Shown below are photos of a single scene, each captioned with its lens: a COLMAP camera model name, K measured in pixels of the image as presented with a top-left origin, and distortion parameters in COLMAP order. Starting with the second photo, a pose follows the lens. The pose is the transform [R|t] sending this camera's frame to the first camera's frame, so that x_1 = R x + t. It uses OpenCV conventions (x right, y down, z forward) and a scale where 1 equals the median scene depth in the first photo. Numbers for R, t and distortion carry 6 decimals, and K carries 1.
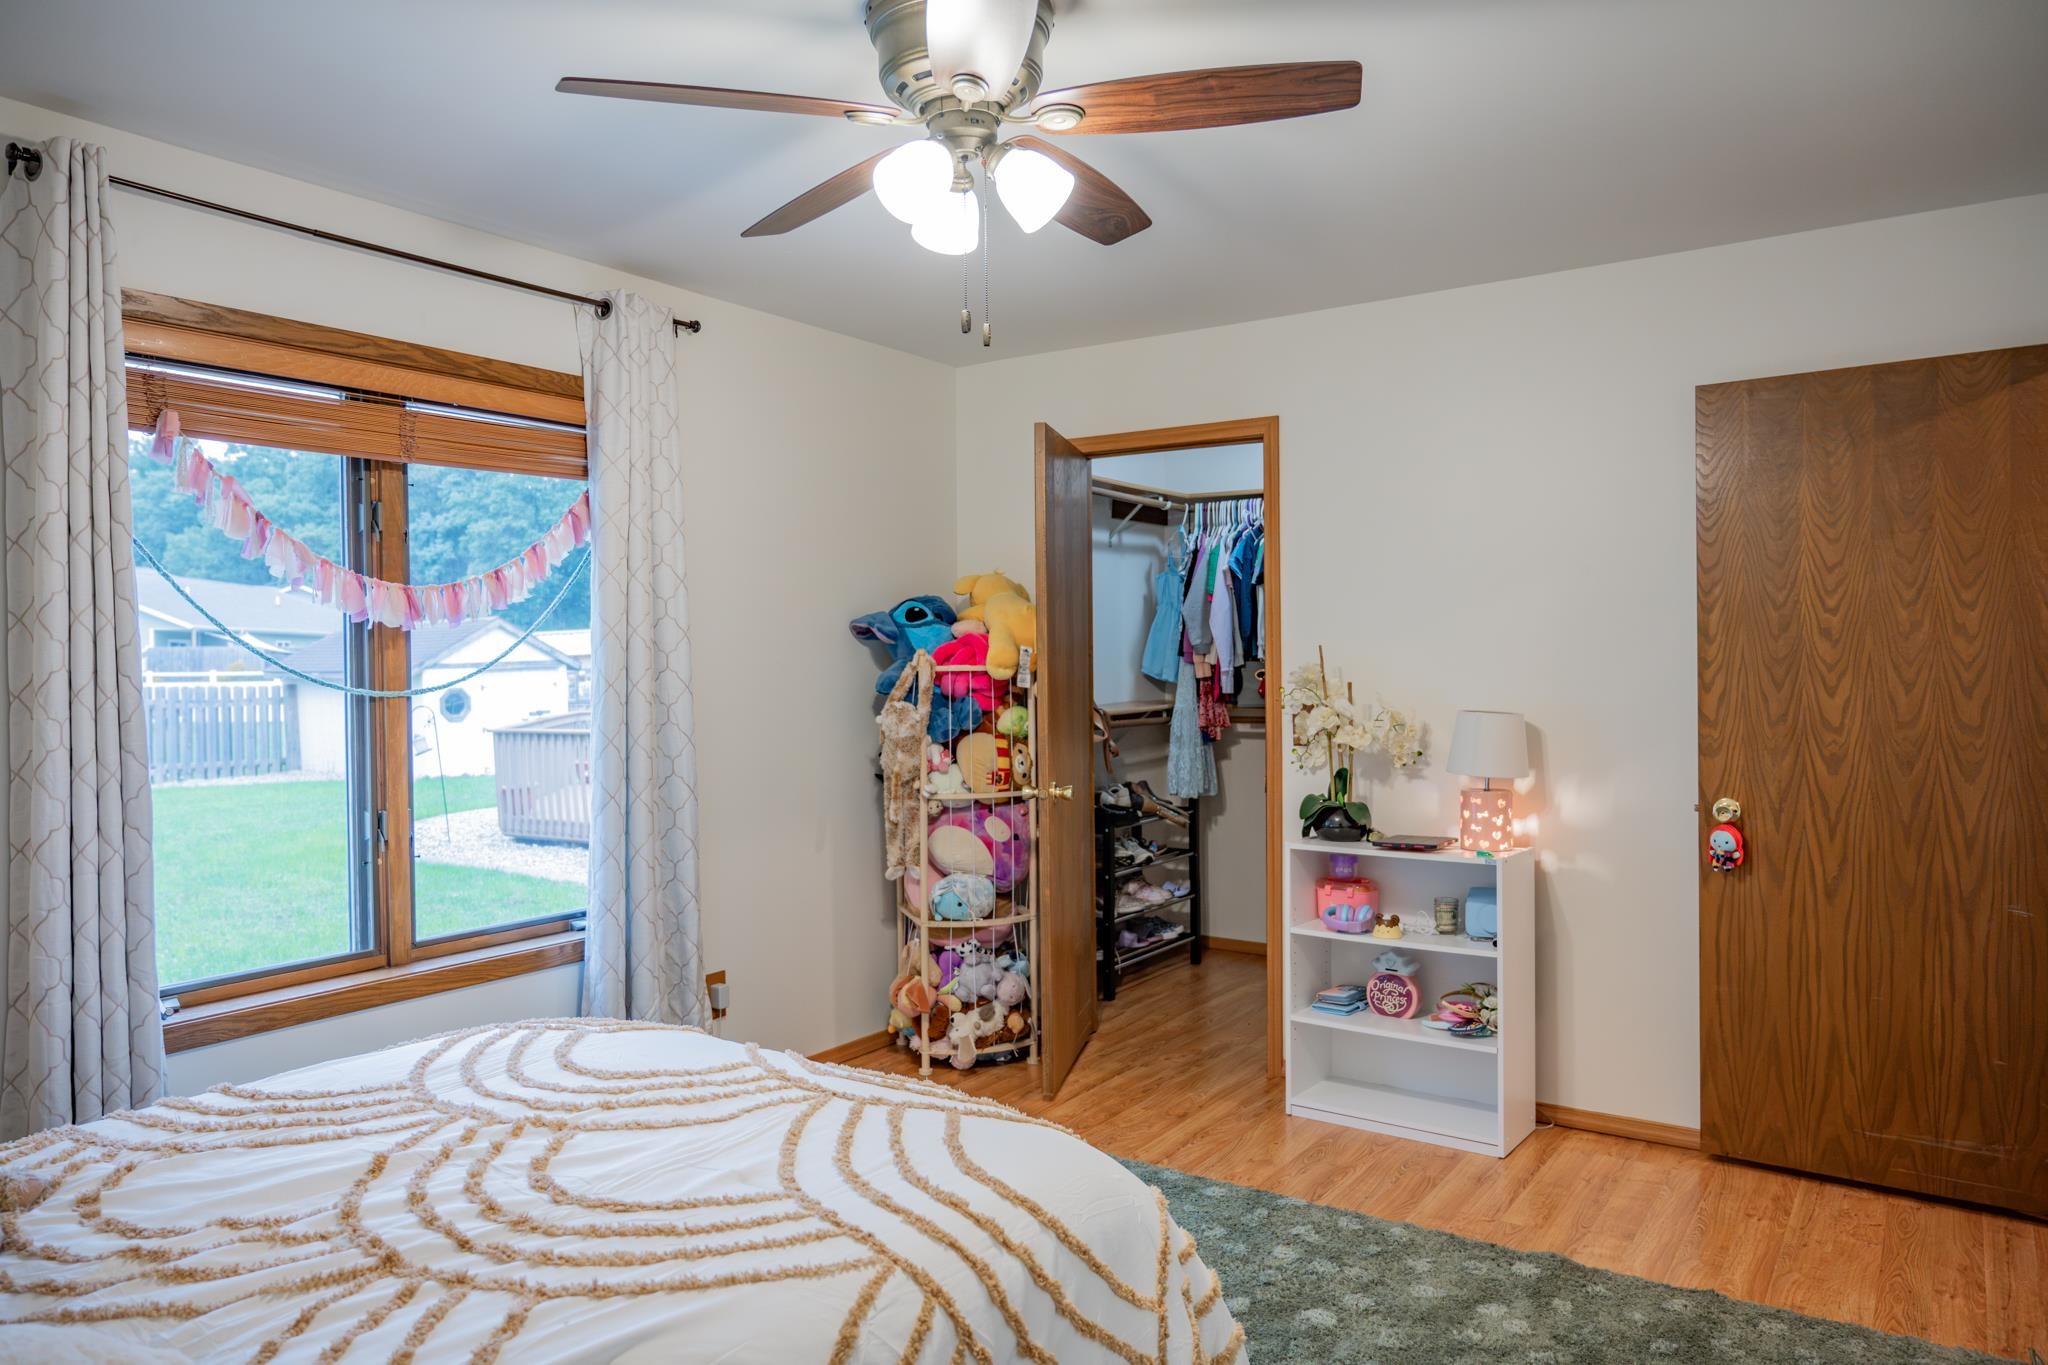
lens RADIAL K [[1373.0, 0, 1021.9], [0, 1373.0, 678.0], [0, 0, 1]] dist [-0.005998, 0.013107]
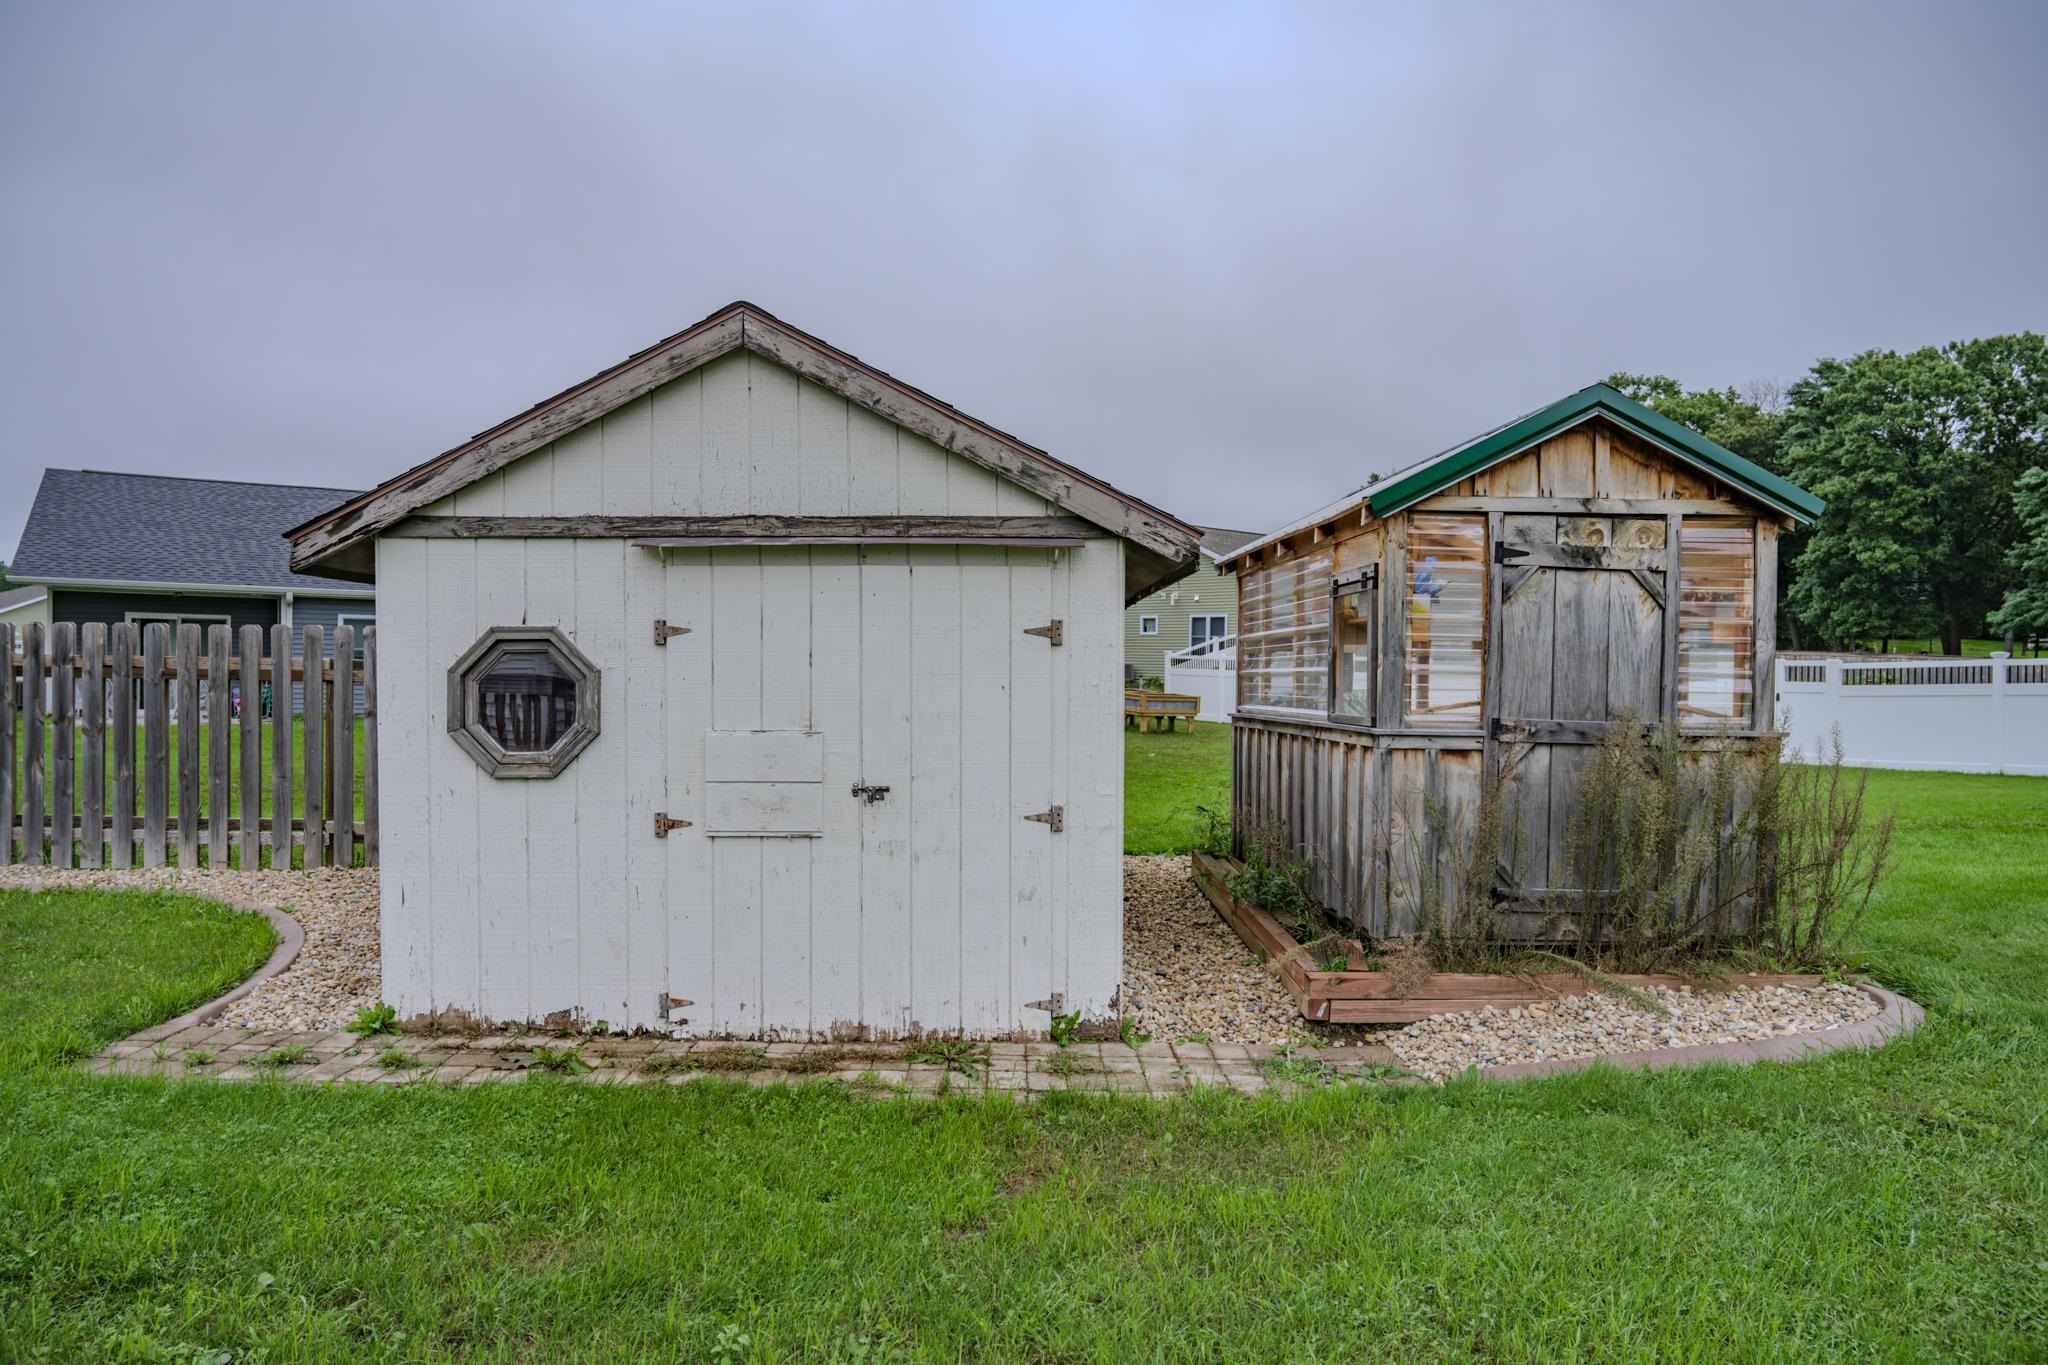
lens RADIAL K [[1373.0, 0, 1022.9], [0, 1373.0, 683.9], [0, 0, 1]] dist [-0.005998, 0.013107]
pose [[0.584270, 0.031243, -0.810958, -0.040529], [-0.035077, 0.999297, 0.013227, 0.002312], [0.810801, 0.020718, 0.584956, 0.207986]]
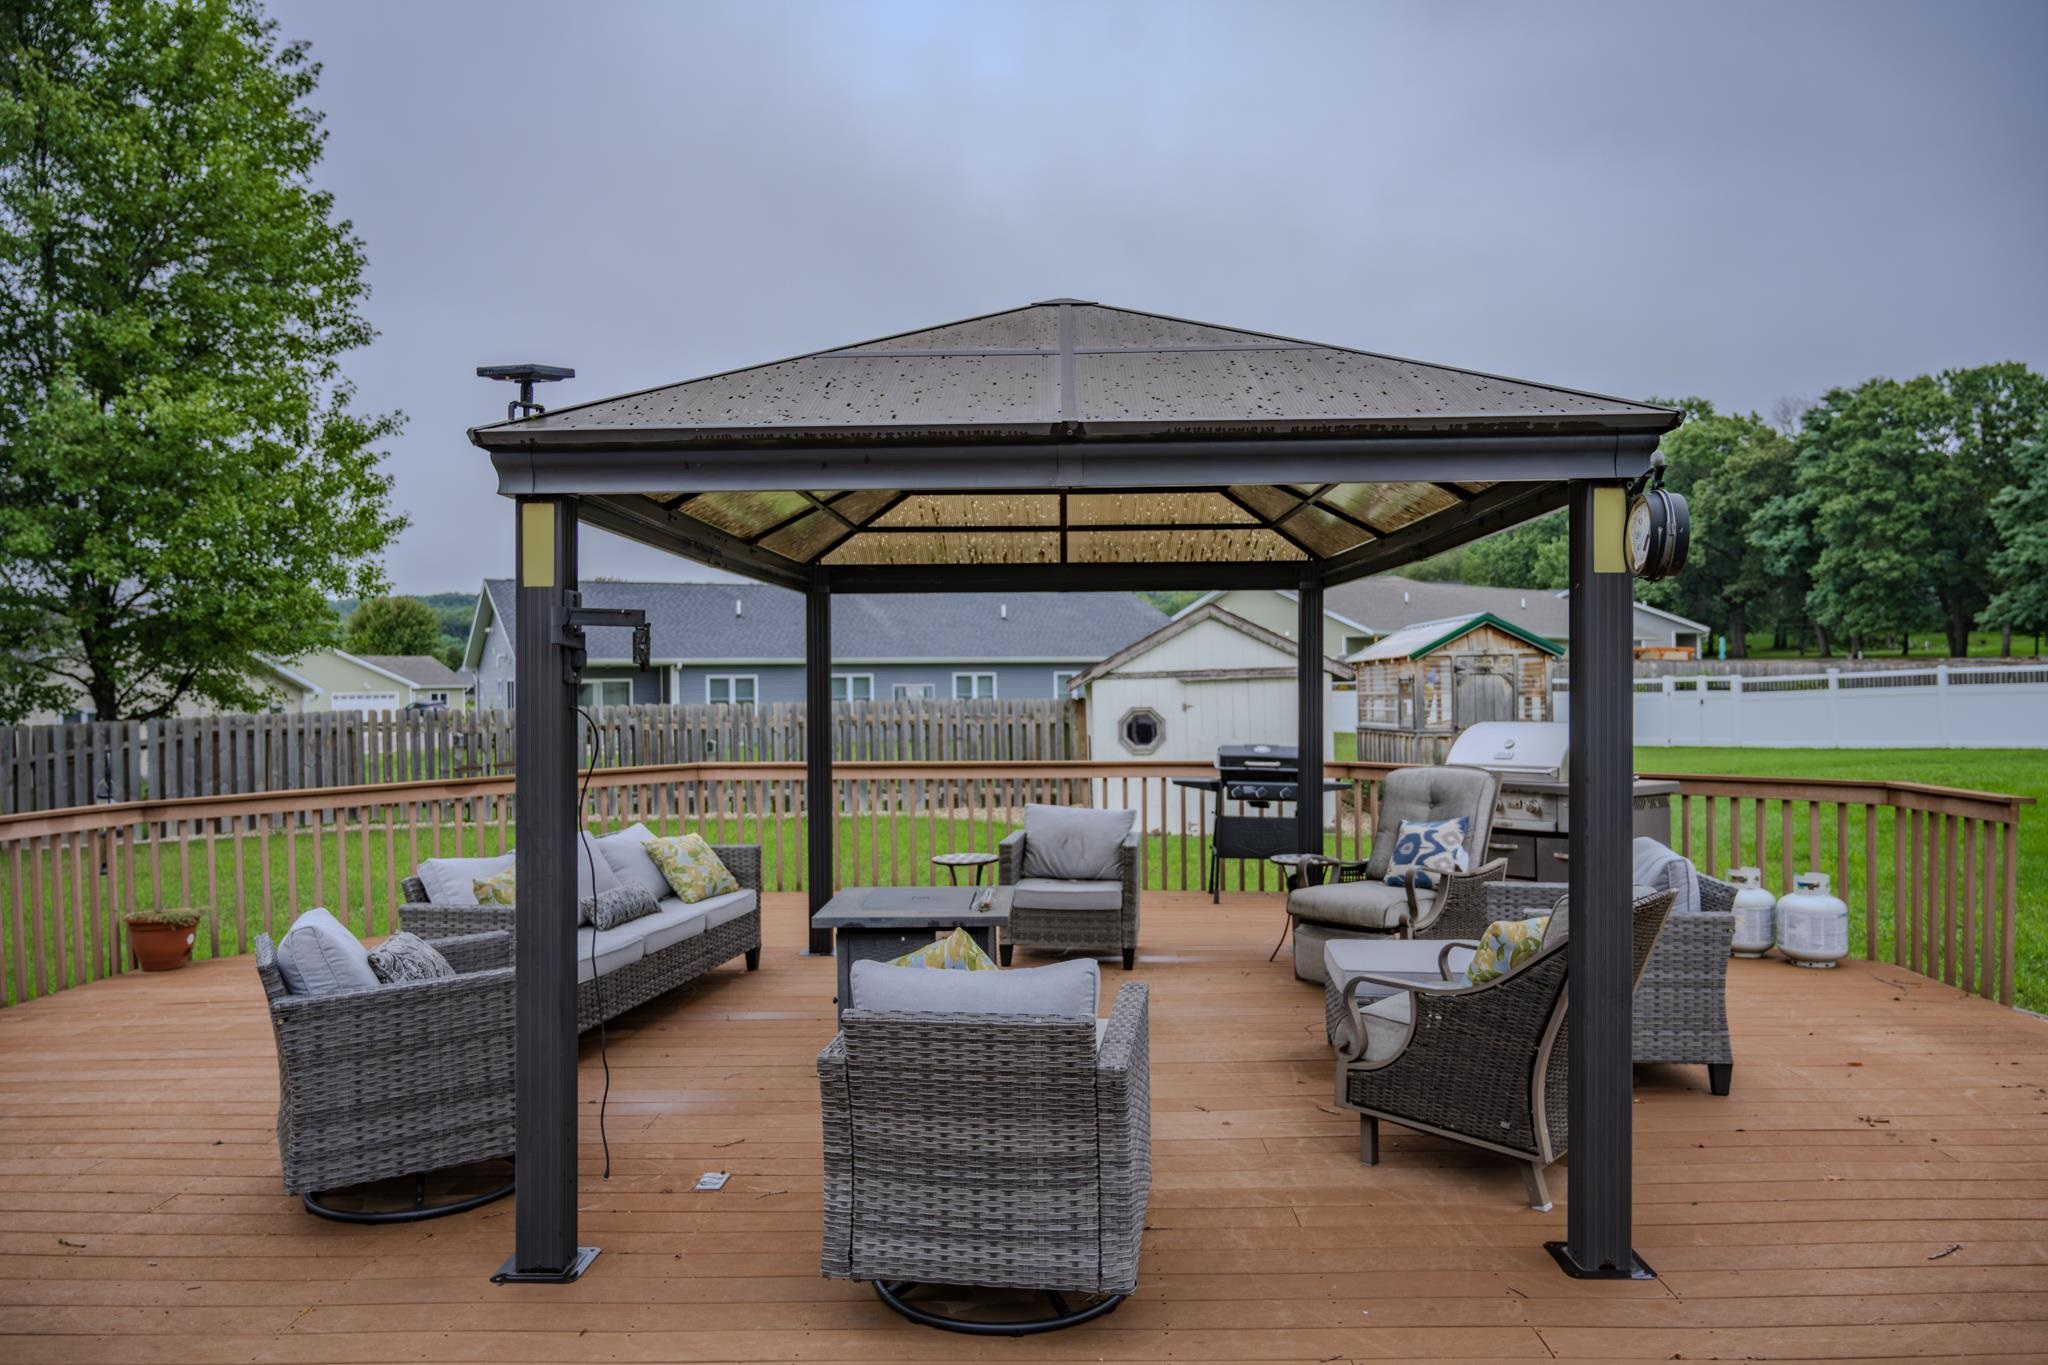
lens RADIAL K [[1373.0, 0, 1028.8], [0, 1373.0, 685.6], [0, 0, 1]] dist [-0.005998, 0.013107]
pose [[0.552397, 0.003997, -0.833572, 0.033328], [-0.002195, 0.999992, 0.003341, -0.001400], [0.833579, -0.000016, 0.552401, 0.123740]]
